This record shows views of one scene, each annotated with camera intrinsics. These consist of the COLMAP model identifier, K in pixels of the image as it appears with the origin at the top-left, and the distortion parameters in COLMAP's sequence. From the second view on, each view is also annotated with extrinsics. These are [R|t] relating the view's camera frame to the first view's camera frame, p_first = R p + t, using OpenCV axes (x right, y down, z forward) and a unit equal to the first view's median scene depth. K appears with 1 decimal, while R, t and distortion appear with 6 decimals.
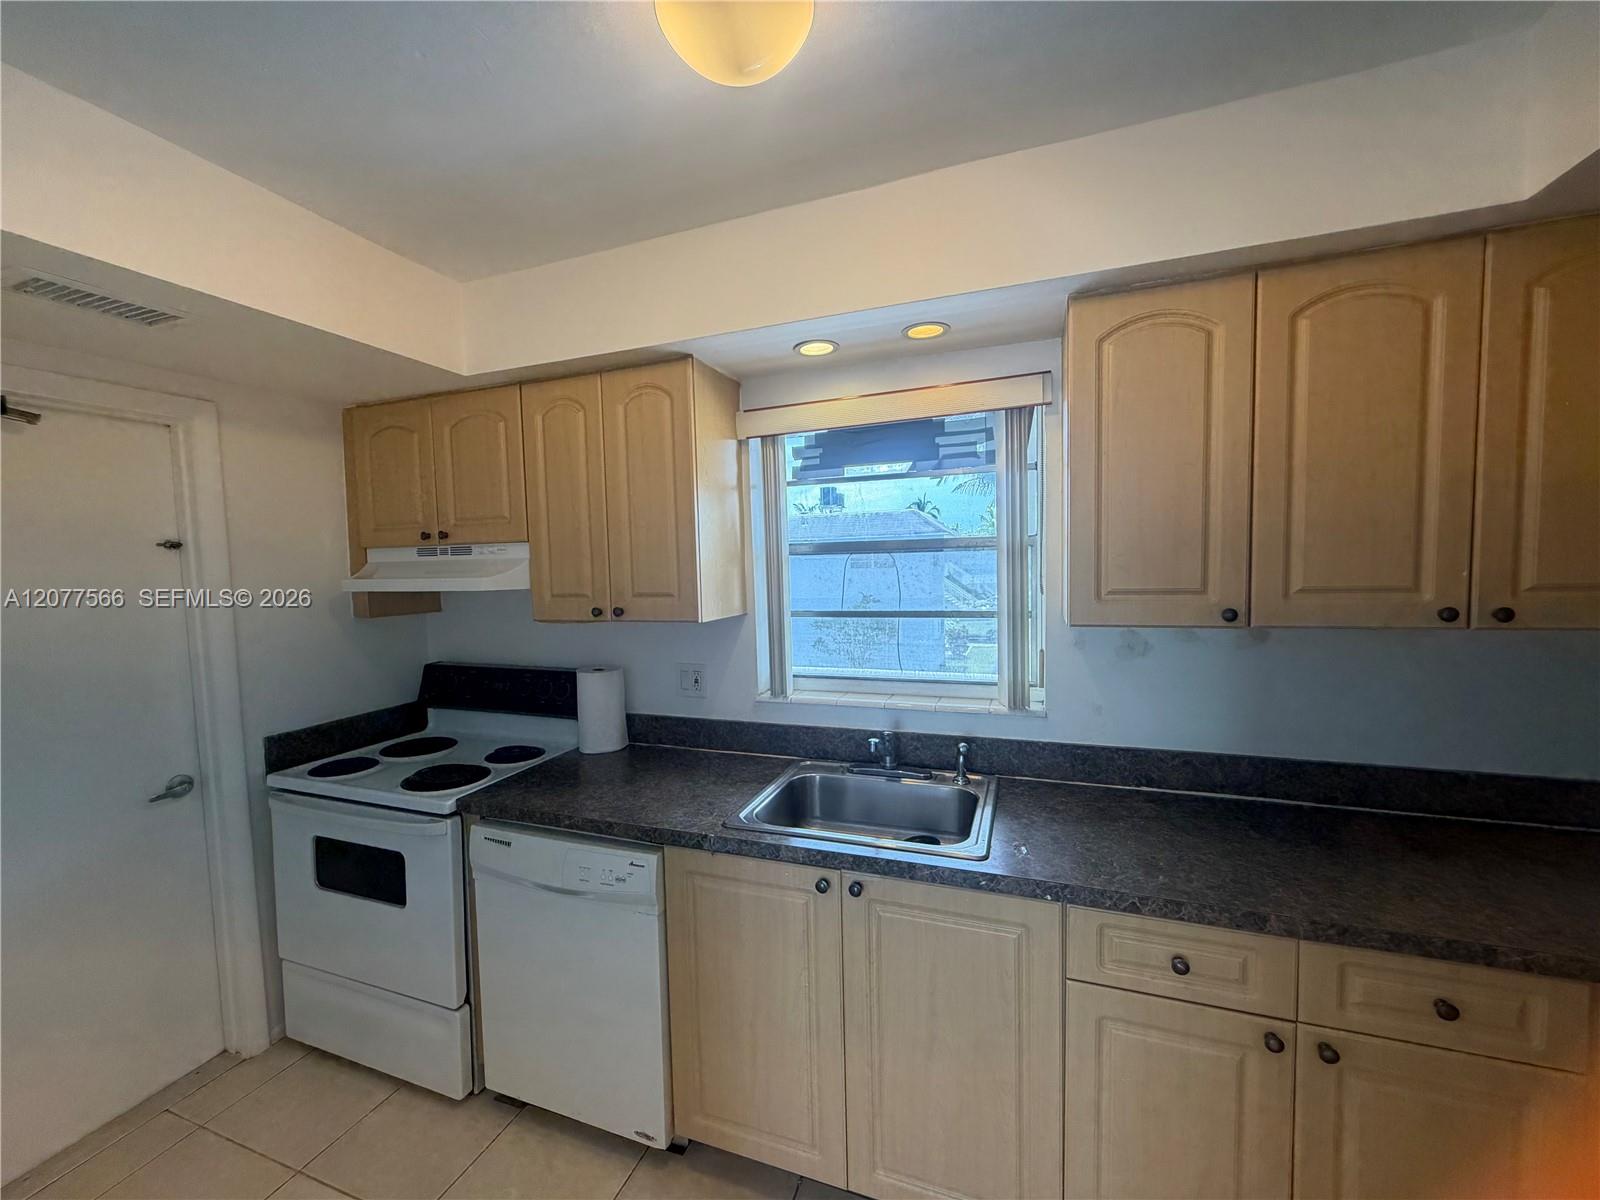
lens RADIAL K [[637.2, 0, 802.8], [0, 637.2, 597.9], [0, 0, 1]] dist [-0.000827, 0.000885]
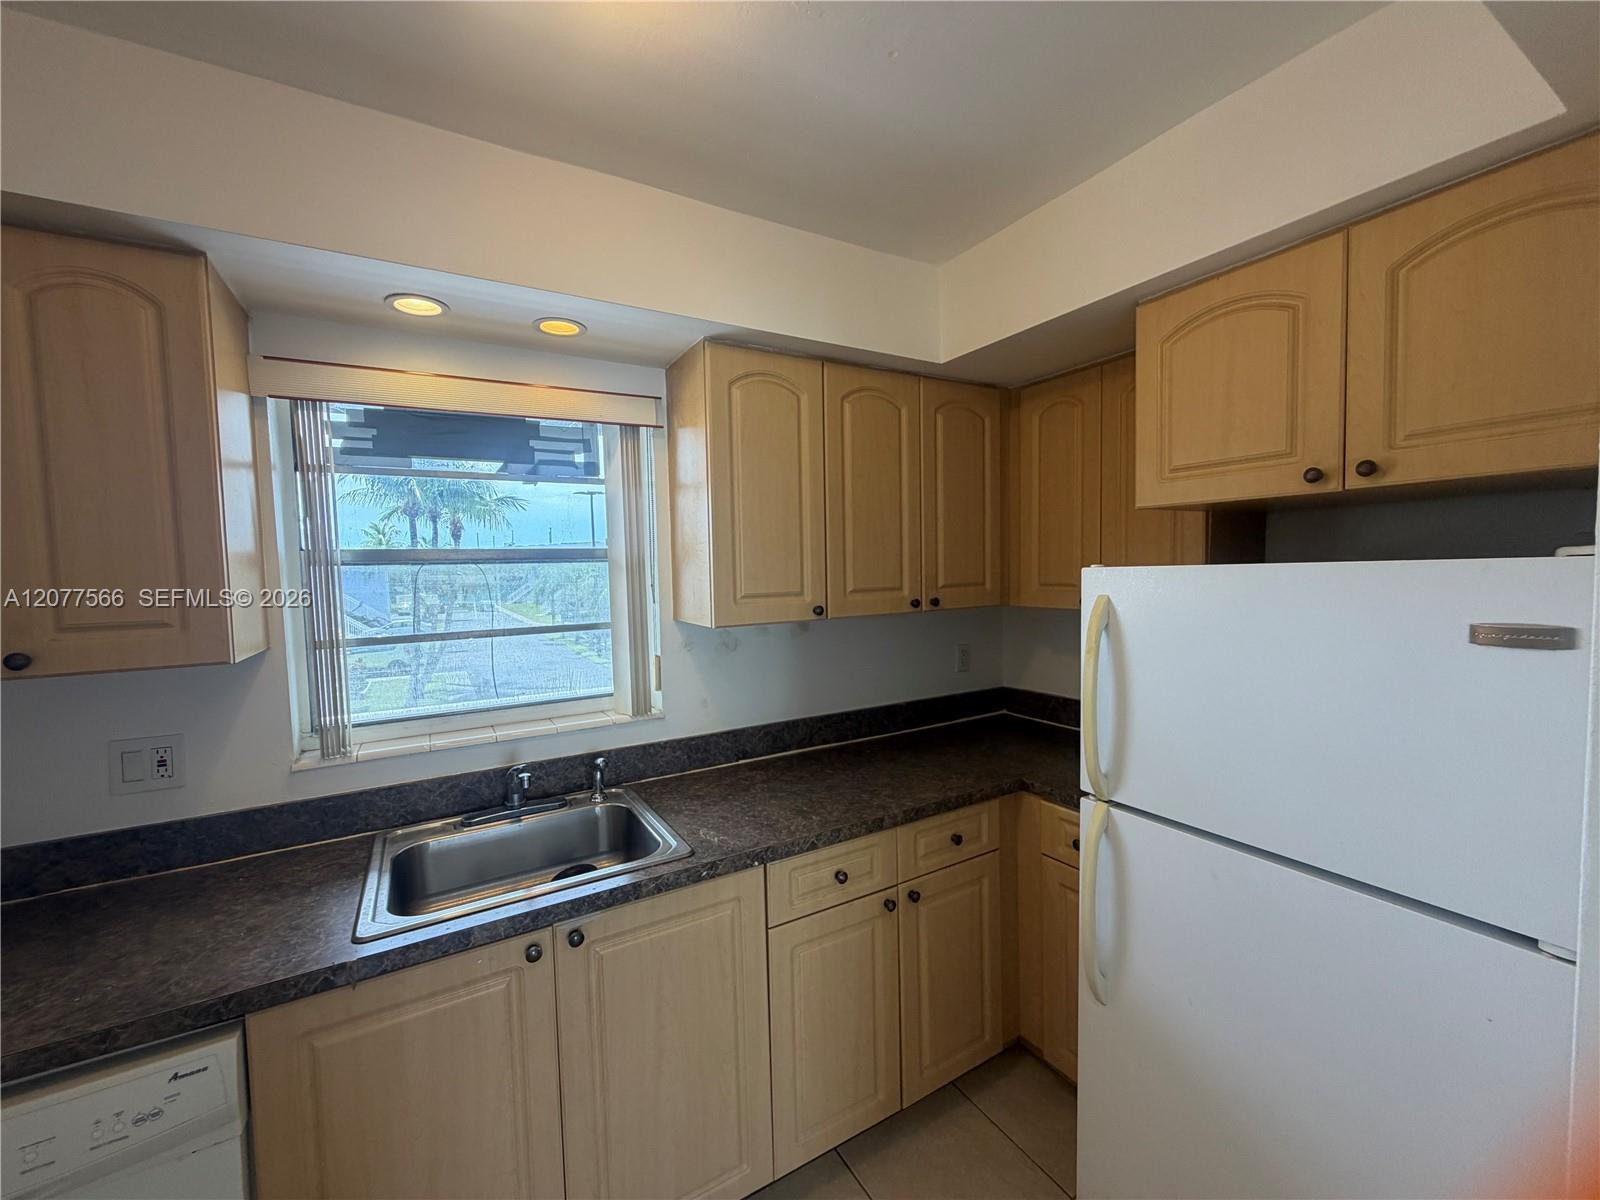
lens RADIAL K [[637.2, 0, 802.0], [0, 637.2, 597.6], [0, 0, 1]] dist [-0.000827, 0.000885]
pose [[0.639182, -0.029625, 0.768485, -0.318222], [0.051605, 0.998658, -0.004423, 0.002685], [-0.767322, 0.042485, 0.639853, 0.140694]]
